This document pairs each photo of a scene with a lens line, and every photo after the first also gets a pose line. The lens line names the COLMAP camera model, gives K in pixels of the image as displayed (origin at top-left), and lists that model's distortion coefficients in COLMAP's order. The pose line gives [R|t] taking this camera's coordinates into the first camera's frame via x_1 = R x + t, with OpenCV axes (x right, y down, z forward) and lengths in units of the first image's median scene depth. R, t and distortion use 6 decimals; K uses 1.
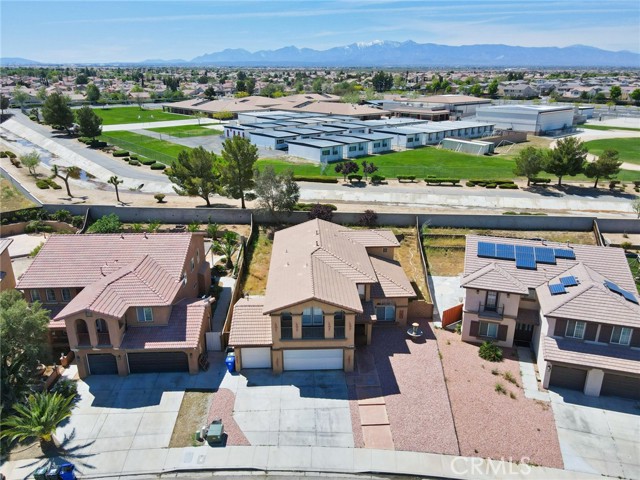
lens RADIAL K [[471.6, 0, 320.0], [0, 471.6, 240.0], [0, 0, 1]] dist [-0.000616, 0.029637]
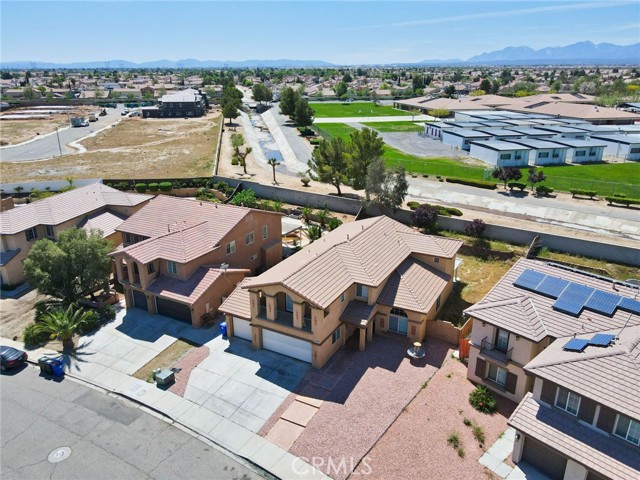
lens RADIAL K [[471.6, 0, 320.0], [0, 471.6, 240.0], [0, 0, 1]] dist [-0.000616, 0.029637]
pose [[0.859495, 0.170387, -0.481909, 0.257014], [-0.170097, 0.984414, 0.044685, -0.012852], [0.482012, 0.043565, 0.875081, 0.075167]]
